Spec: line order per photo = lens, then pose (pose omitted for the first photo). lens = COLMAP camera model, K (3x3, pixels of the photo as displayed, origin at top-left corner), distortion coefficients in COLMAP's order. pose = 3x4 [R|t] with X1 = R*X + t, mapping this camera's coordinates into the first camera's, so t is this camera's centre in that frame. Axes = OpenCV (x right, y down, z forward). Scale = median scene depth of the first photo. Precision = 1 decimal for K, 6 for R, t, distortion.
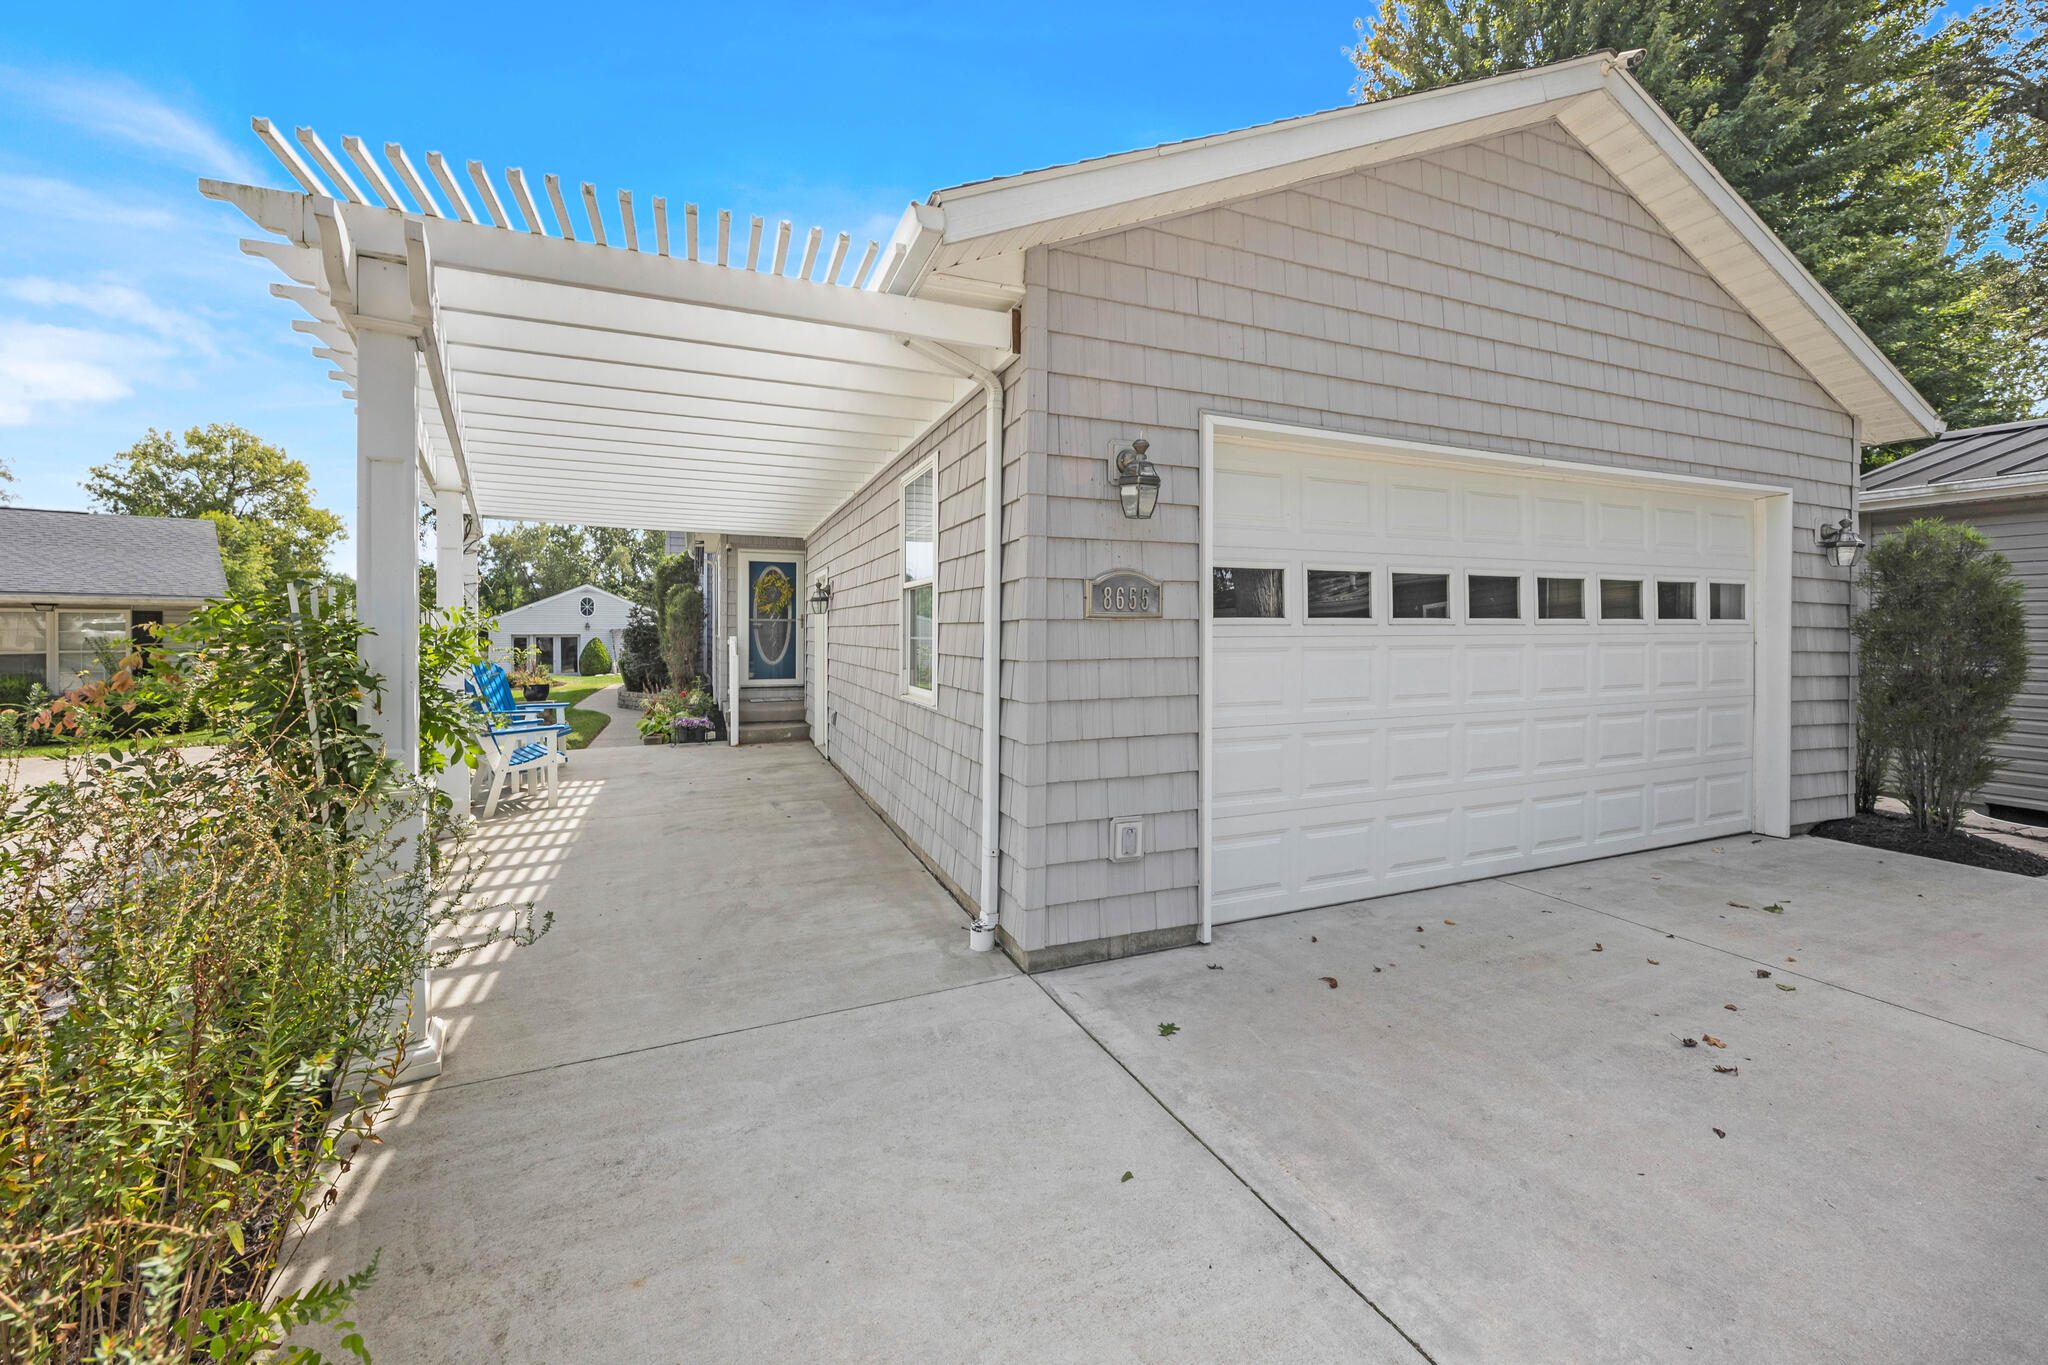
lens RADIAL K [[792.6, 0, 1034.7], [0, 792.6, 640.9], [0, 0, 1]] dist [0.001361, 0.000321]
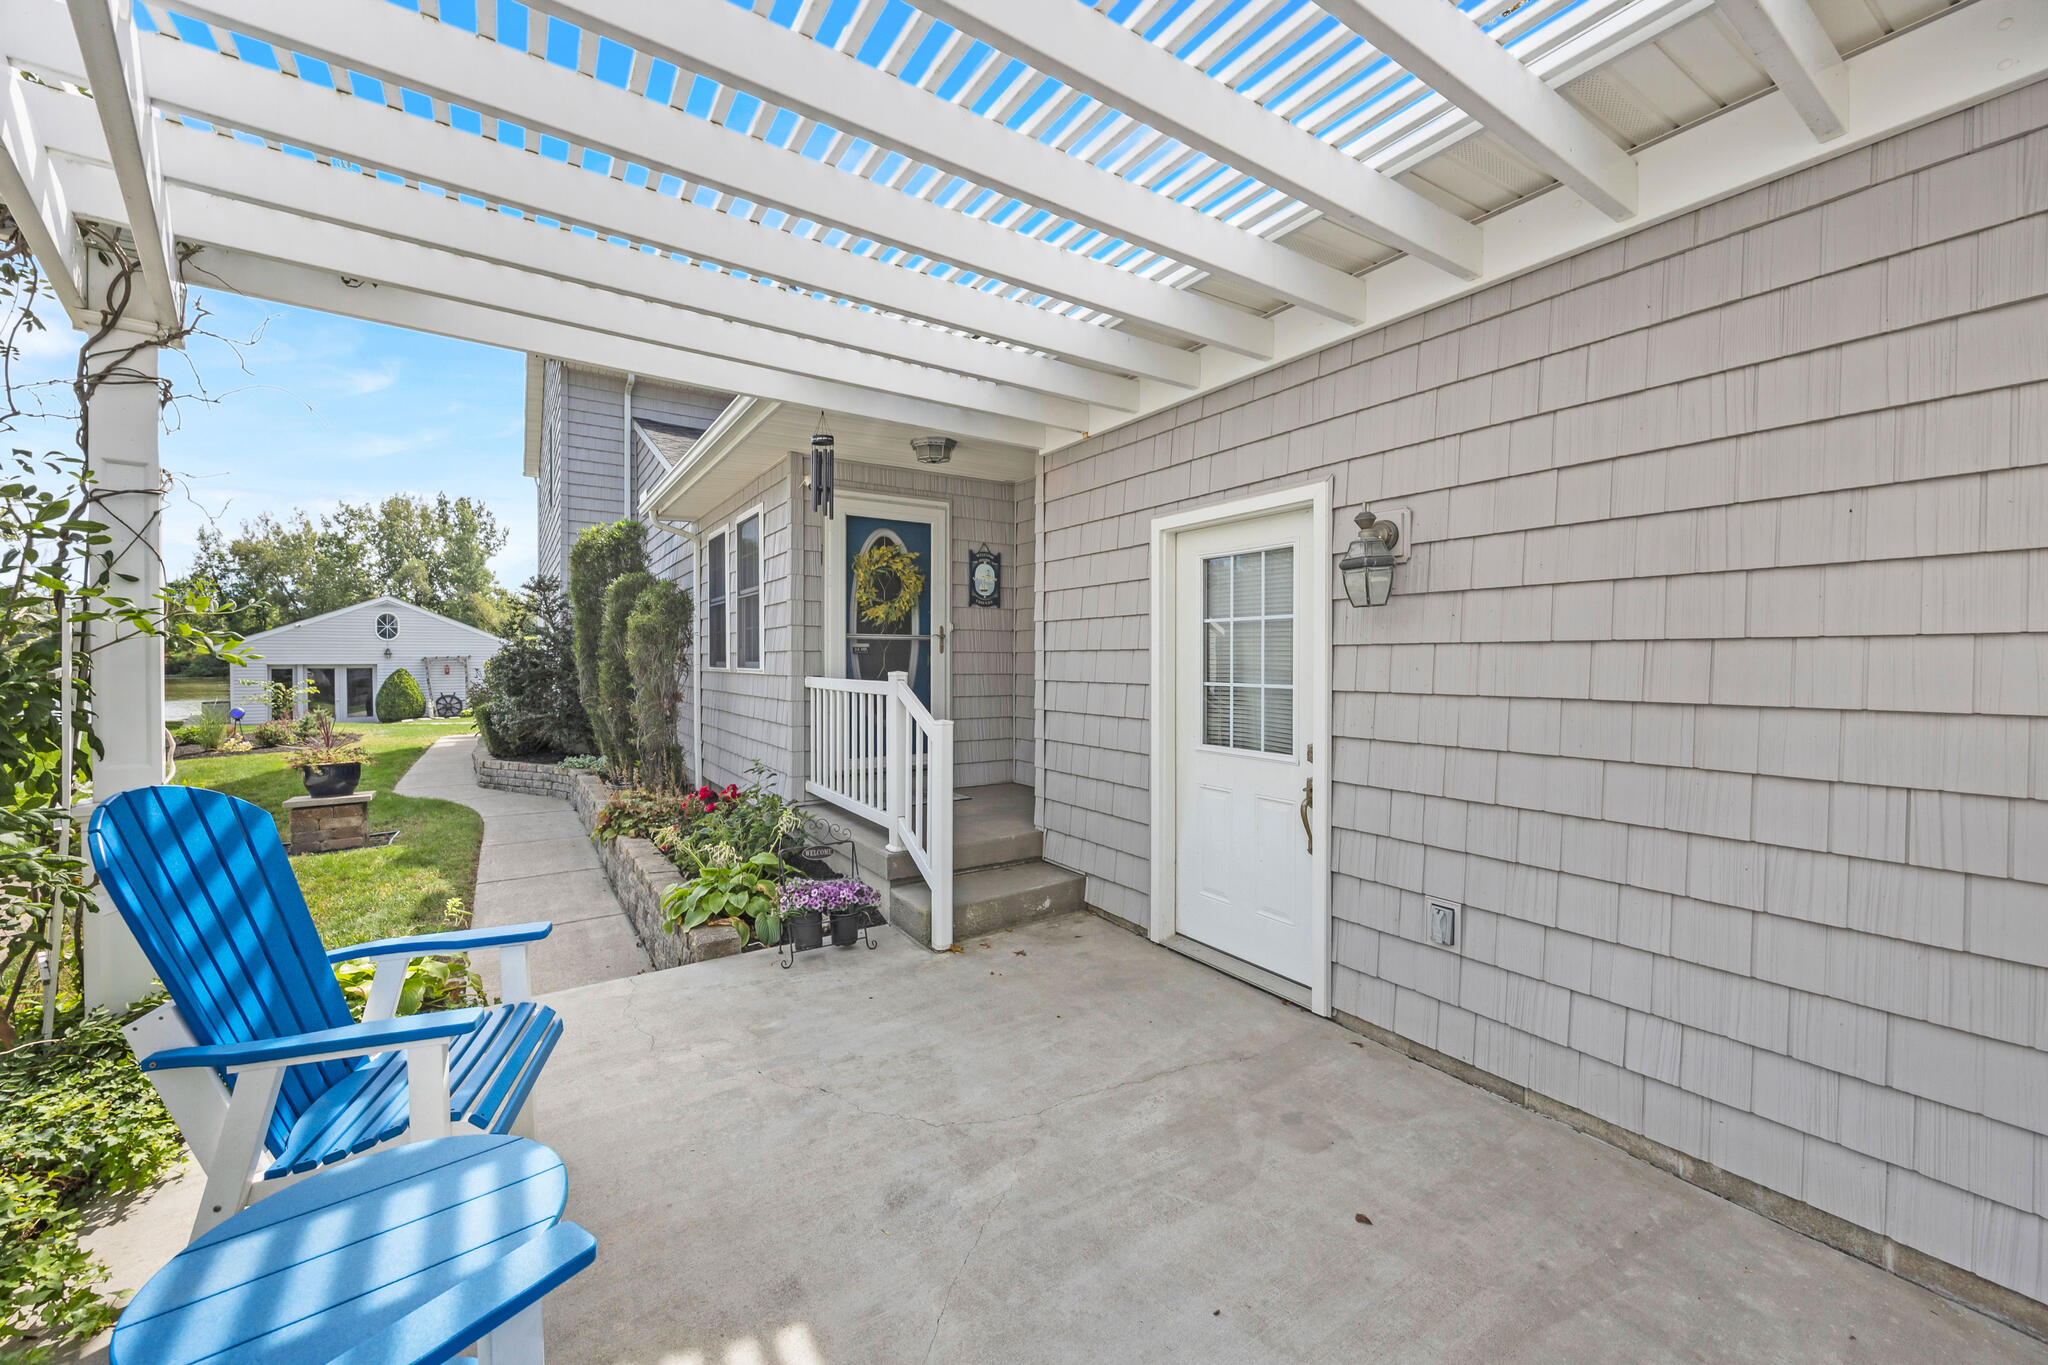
lens RADIAL K [[799.5, 0, 1036.1], [0, 799.5, 668.5], [0, 0, 1]] dist [-0.000253, -0.000125]
pose [[0.982763, -0.001226, 0.184866, -0.114731], [0.001672, 0.999996, -0.002259, -0.001743], [-0.184862, 0.002529, 0.982761, 0.168100]]
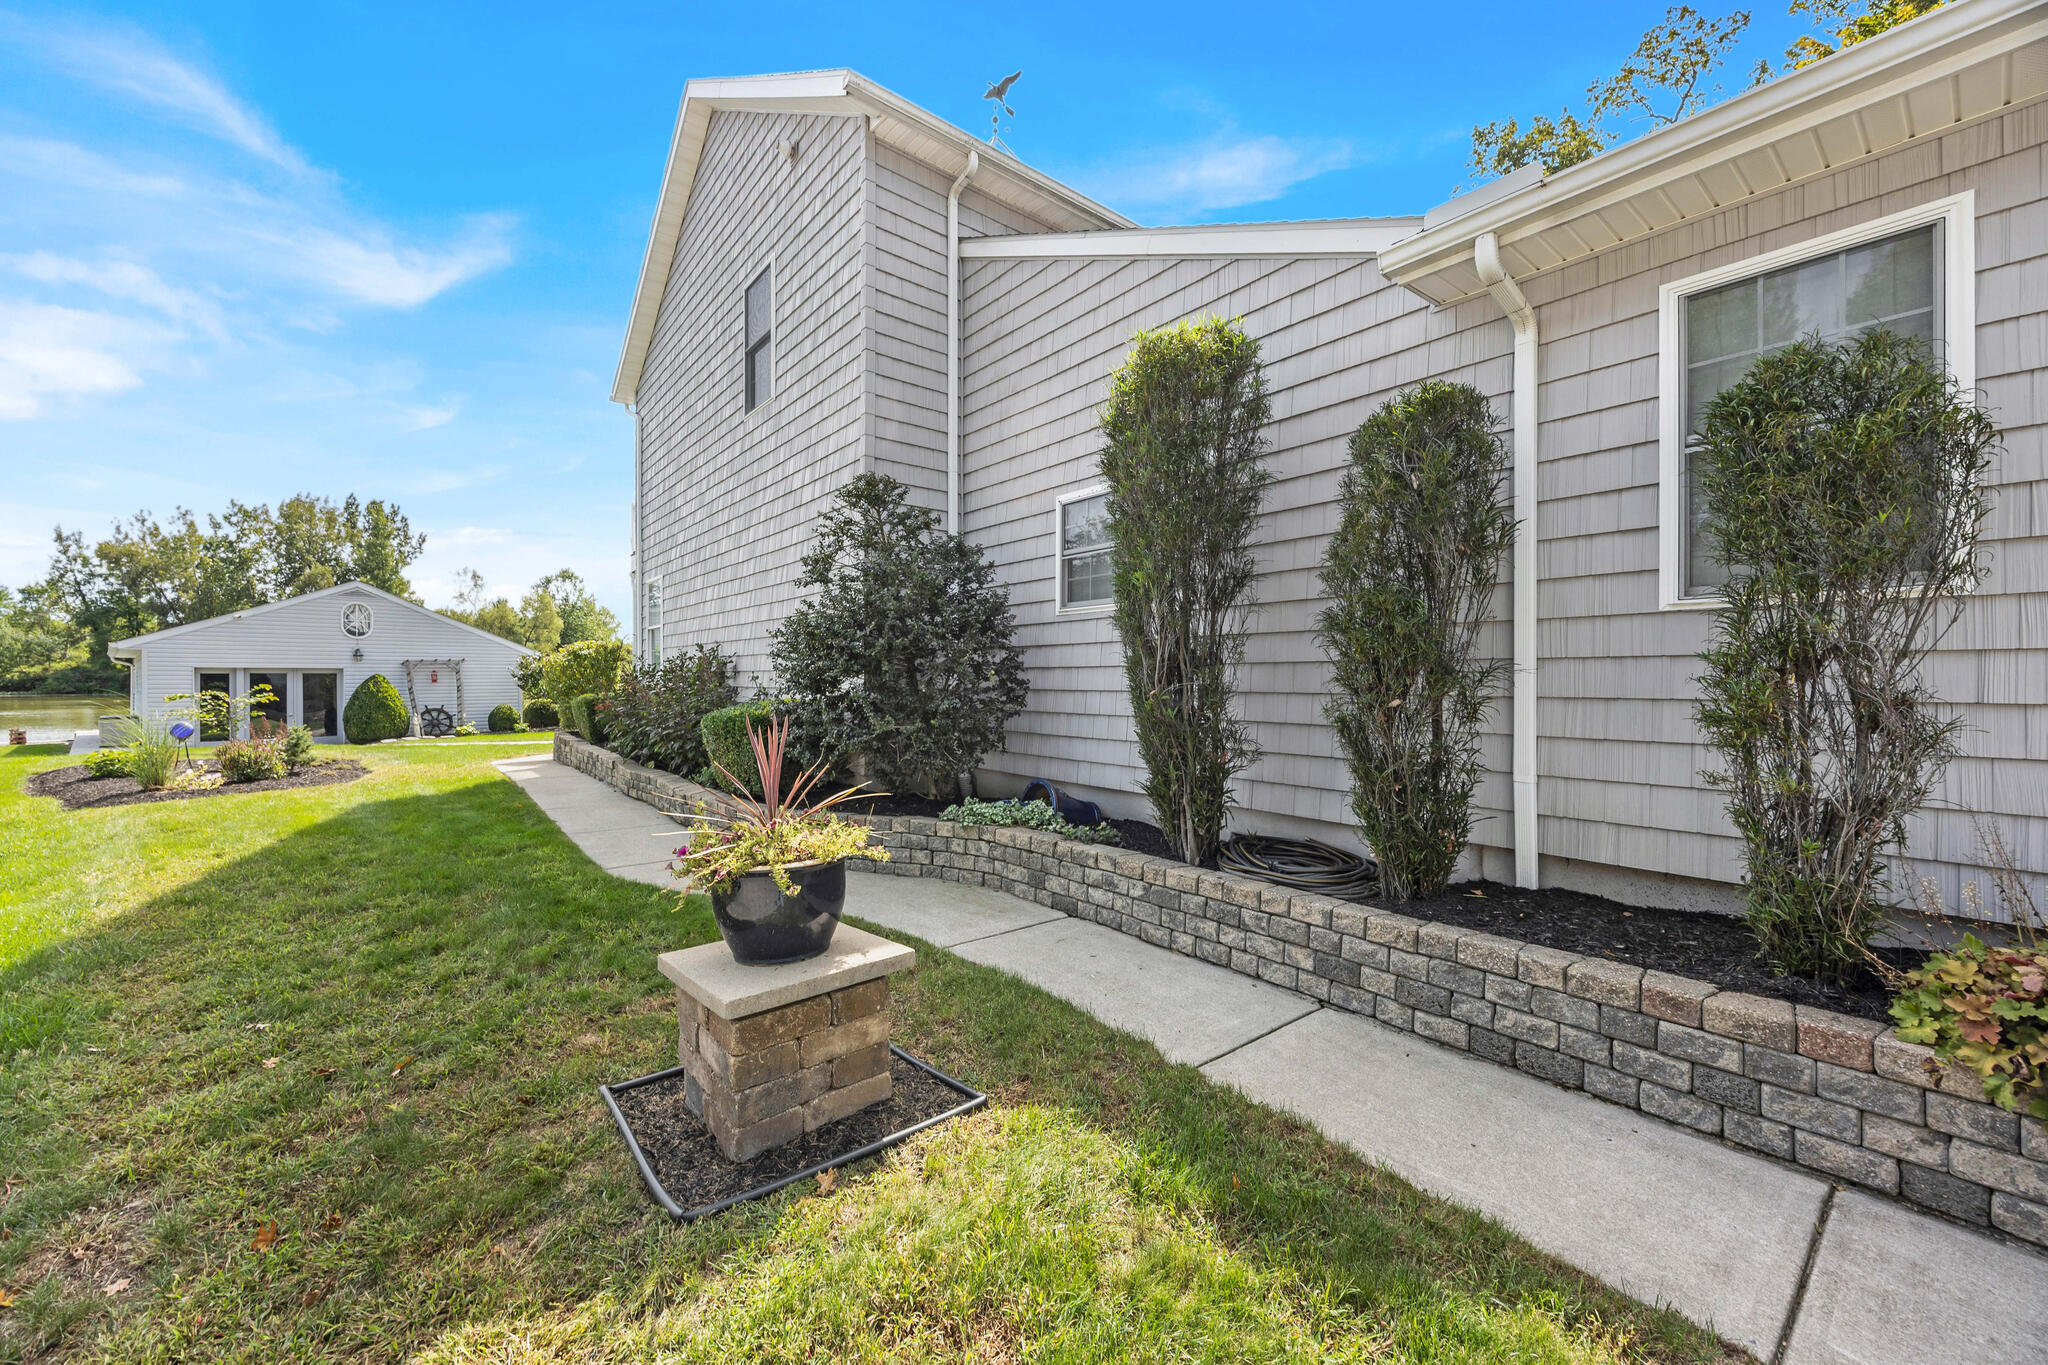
lens RADIAL K [[770.4, 0, 1024.0], [0, 770.4, 682.5], [0, 0, 1]] dist [-0.000543, 0.000170]
pose [[0.961118, 0.000482, 0.276138, -0.257837], [0.001877, 0.999964, -0.008278, 0.007117], [-0.276132, 0.008475, 0.961082, 0.336726]]
